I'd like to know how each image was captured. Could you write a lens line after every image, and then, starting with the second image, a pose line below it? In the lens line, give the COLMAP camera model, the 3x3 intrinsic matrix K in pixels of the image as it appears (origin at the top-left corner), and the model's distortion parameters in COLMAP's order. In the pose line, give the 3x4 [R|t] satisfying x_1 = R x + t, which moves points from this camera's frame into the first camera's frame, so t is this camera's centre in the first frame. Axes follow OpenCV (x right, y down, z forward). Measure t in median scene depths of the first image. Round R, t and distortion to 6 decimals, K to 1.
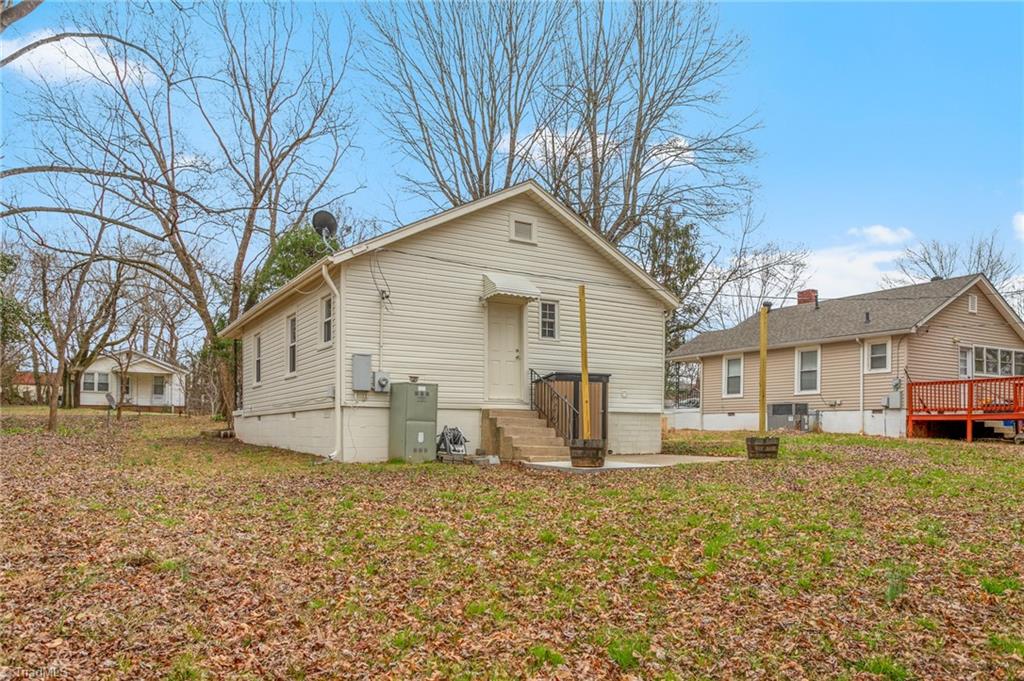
lens RADIAL K [[701.1, 0, 512.0], [0, 701.1, 340.5], [0, 0, 1]] dist [-0.003002, -0.000489]
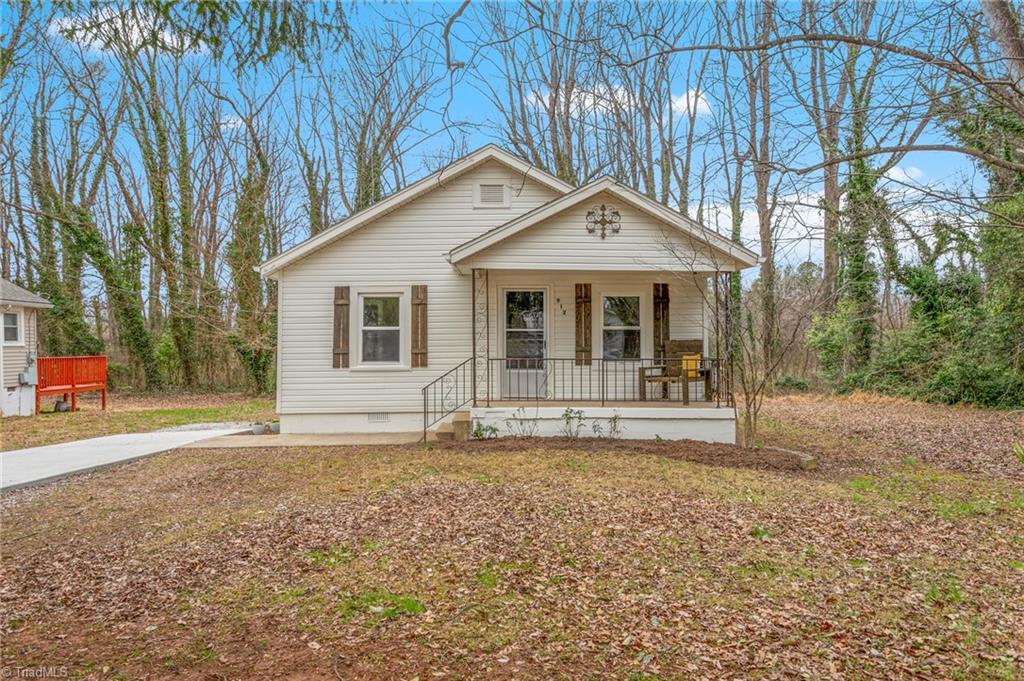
lens RADIAL K [[701.1, 0, 512.0], [0, 701.1, 340.5], [0, 0, 1]] dist [-0.003002, -0.000489]
pose [[-0.854384, 0.018610, 0.519308, -0.491543], [-0.048175, 0.992218, -0.114818, 0.111136], [-0.517404, -0.123116, -0.846839, 1.429767]]
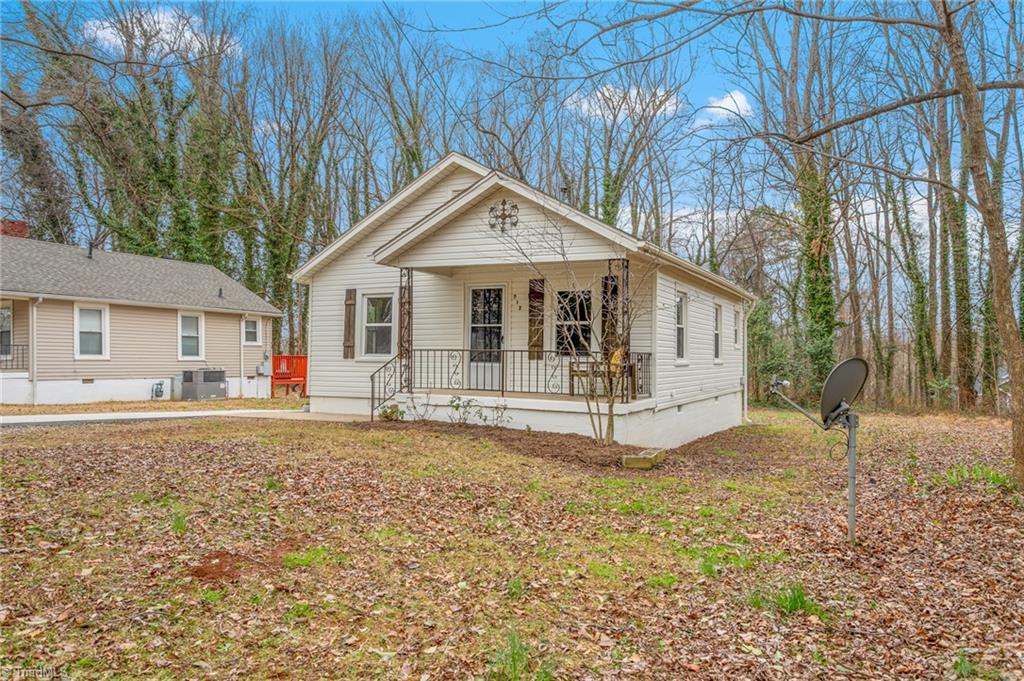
lens RADIAL K [[698.0, 0, 515.2], [0, 698.0, 355.5], [0, 0, 1]] dist [0.002864, 0.000496]
pose [[-0.524970, 0.008378, 0.851080, -0.714398], [-0.107159, 0.991344, -0.075858, 0.105108], [-0.844348, -0.131025, -0.519528, 1.236152]]
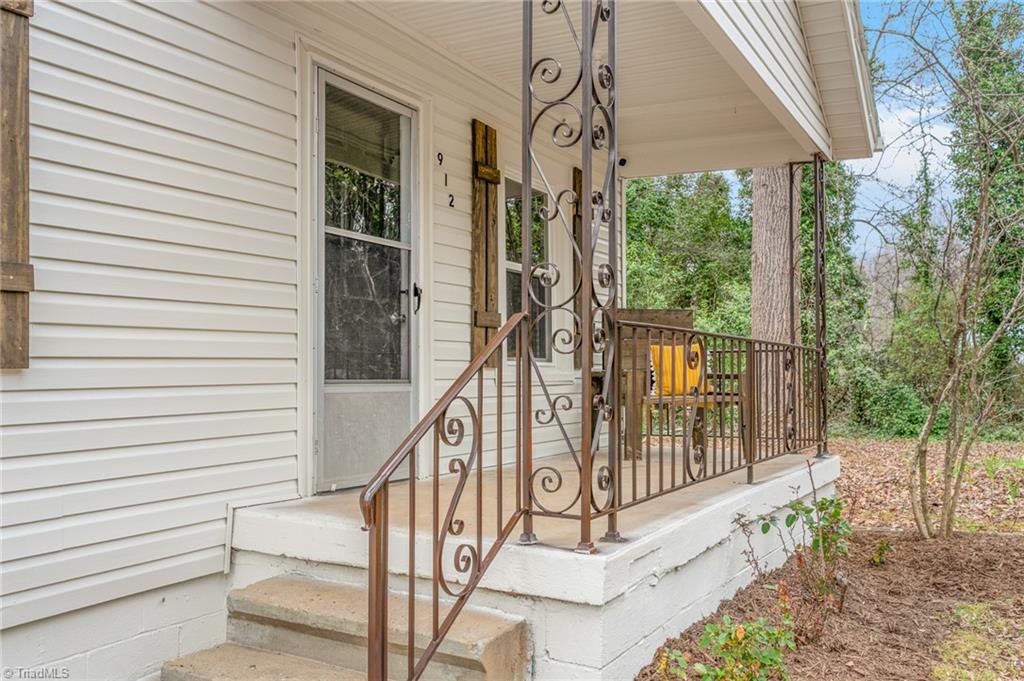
lens RADIAL K [[885.8, 0, 512.0], [0, 885.8, 340.5], [0, 0, 1]] dist [-0.000566, -0.001065]
pose [[-0.869955, -0.001531, -0.493129, -0.148672], [0.074892, 0.987986, -0.135188, 0.089486], [0.487412, -0.154539, -0.859388, 1.138872]]
